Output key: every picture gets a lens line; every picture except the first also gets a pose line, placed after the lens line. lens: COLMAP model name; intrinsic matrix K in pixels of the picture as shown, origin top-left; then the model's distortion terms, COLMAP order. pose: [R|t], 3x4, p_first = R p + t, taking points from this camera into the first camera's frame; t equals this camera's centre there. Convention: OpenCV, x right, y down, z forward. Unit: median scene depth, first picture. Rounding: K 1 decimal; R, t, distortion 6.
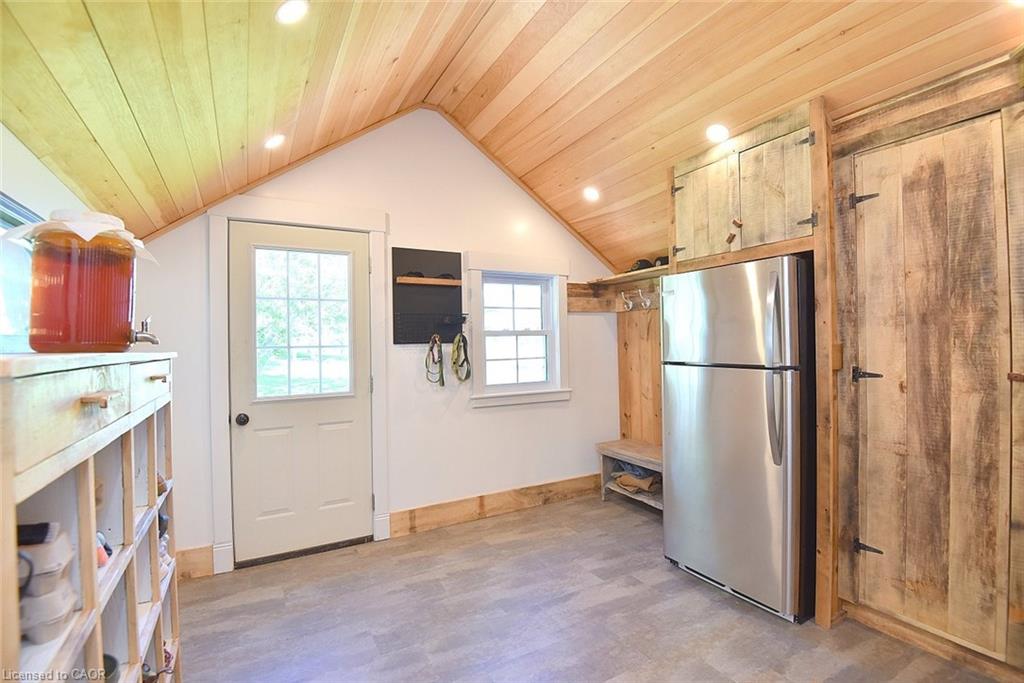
lens RADIAL K [[484.0, 0, 513.2], [0, 484.0, 341.9], [0, 0, 1]] dist [-0.023160, -0.010313]
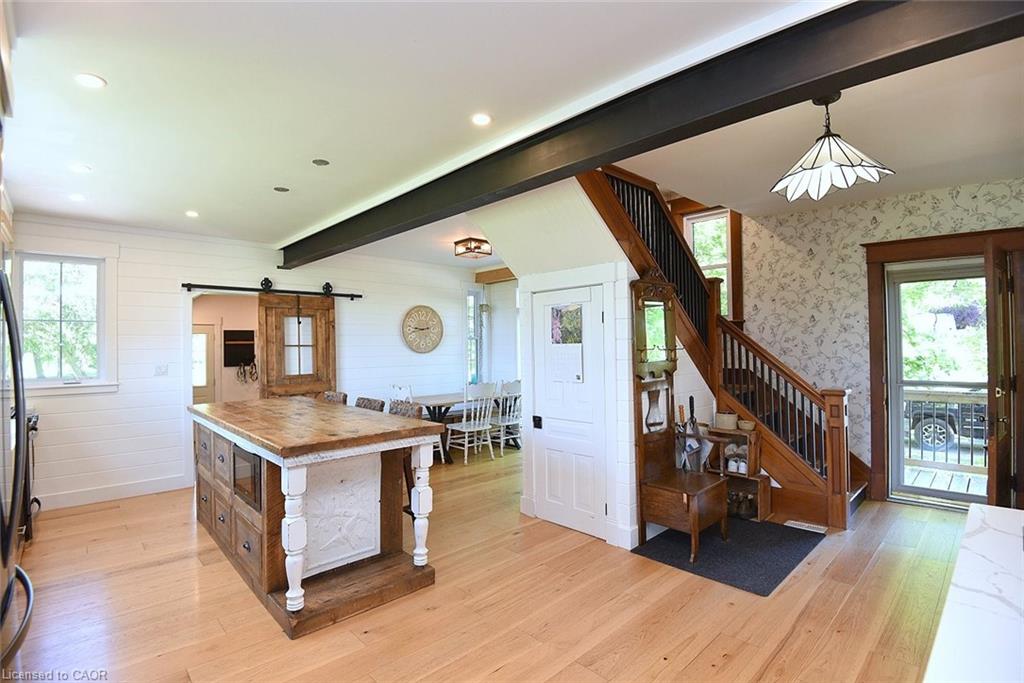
lens RADIAL K [[484.0, 0, 517.0], [0, 484.0, 337.6], [0, 0, 1]] dist [-0.023160, -0.010313]
pose [[0.967579, 0.011544, 0.252306, 0.618924], [-0.007700, 0.999839, -0.016217, -0.119581], [-0.252452, 0.013749, 0.967512, -1.881527]]
